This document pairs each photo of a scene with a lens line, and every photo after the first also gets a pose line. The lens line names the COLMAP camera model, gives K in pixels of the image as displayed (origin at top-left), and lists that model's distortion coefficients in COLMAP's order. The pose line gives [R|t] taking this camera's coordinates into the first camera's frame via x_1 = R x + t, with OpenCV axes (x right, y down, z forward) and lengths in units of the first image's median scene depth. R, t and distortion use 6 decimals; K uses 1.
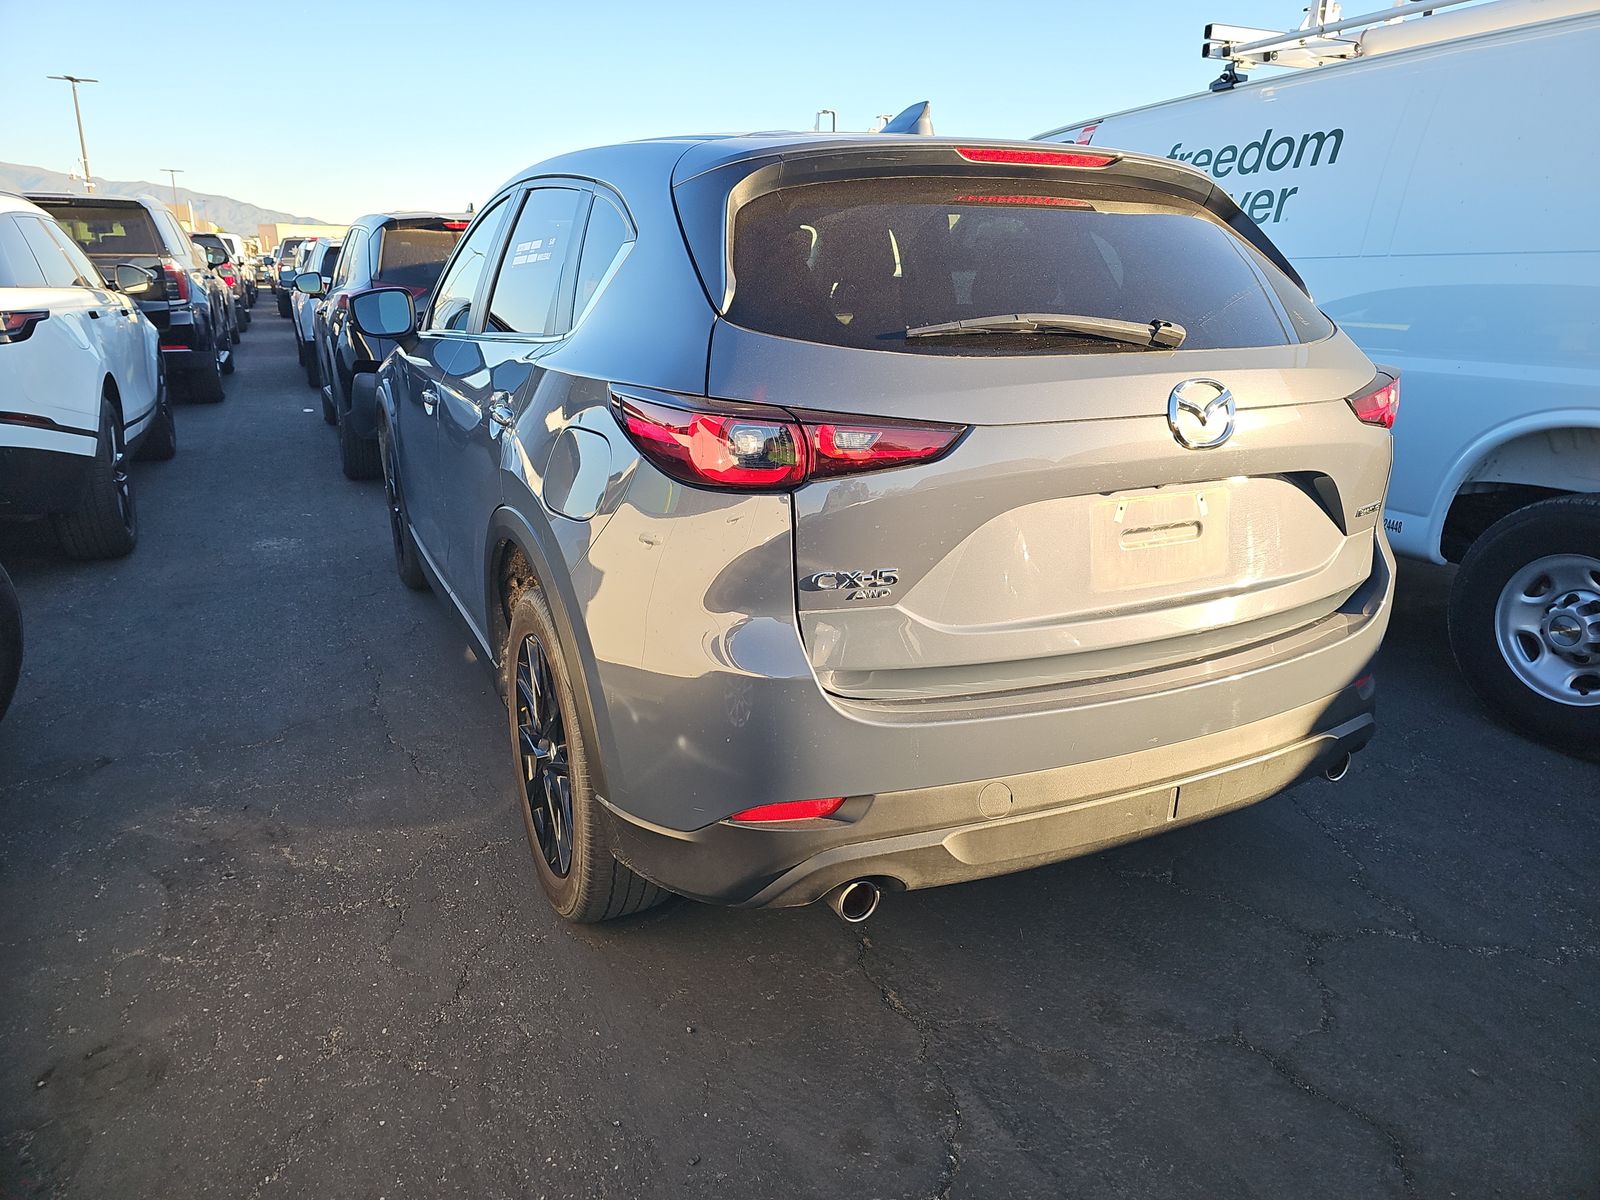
lens RADIAL K [[1085.2, 0, 796.5], [0, 1085.2, 596.2], [0, 0, 1]] dist [0.044070, -0.044530]
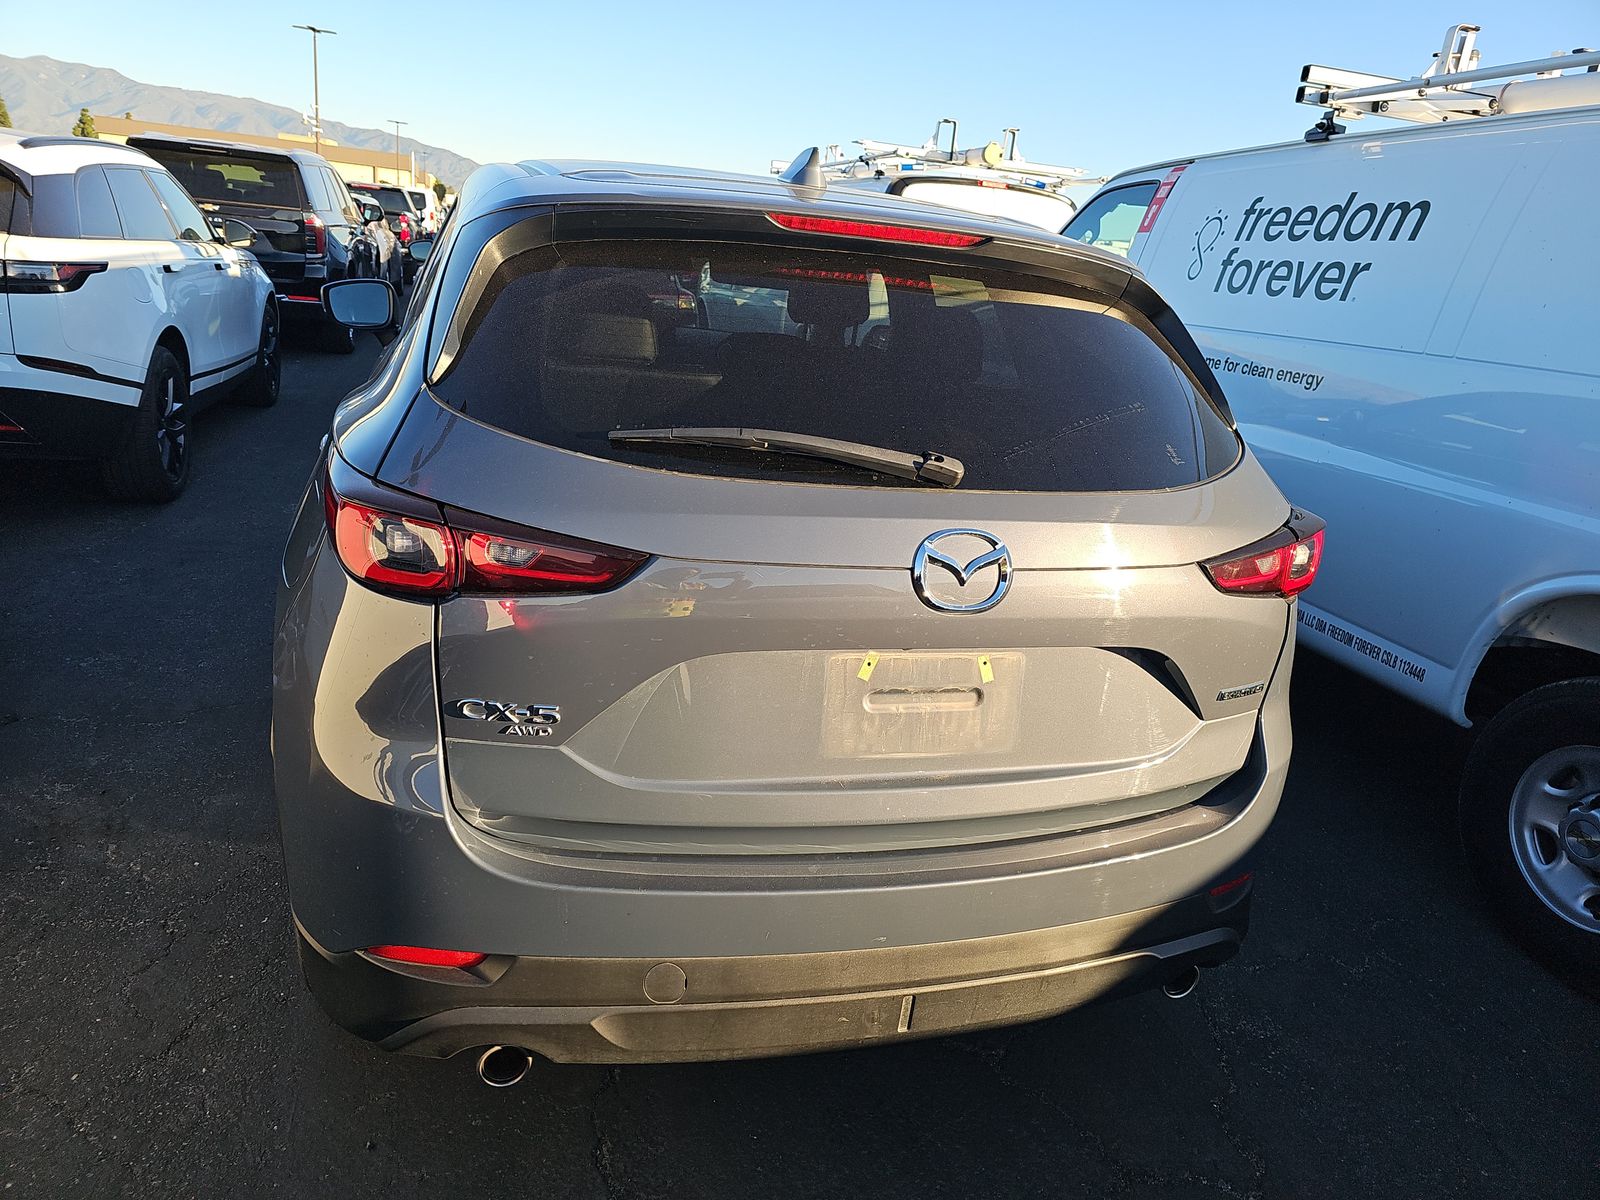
lens RADIAL K [[1073.6, 0, 799.7], [0, 1073.6, 598.3], [0, 0, 1]] dist [0.039025, -0.037550]
pose [[0.978840, 0.141131, -0.148173, 0.178103], [-0.138529, 0.989968, 0.027789, -0.072491], [0.150608, -0.006674, 0.988571, 0.085824]]
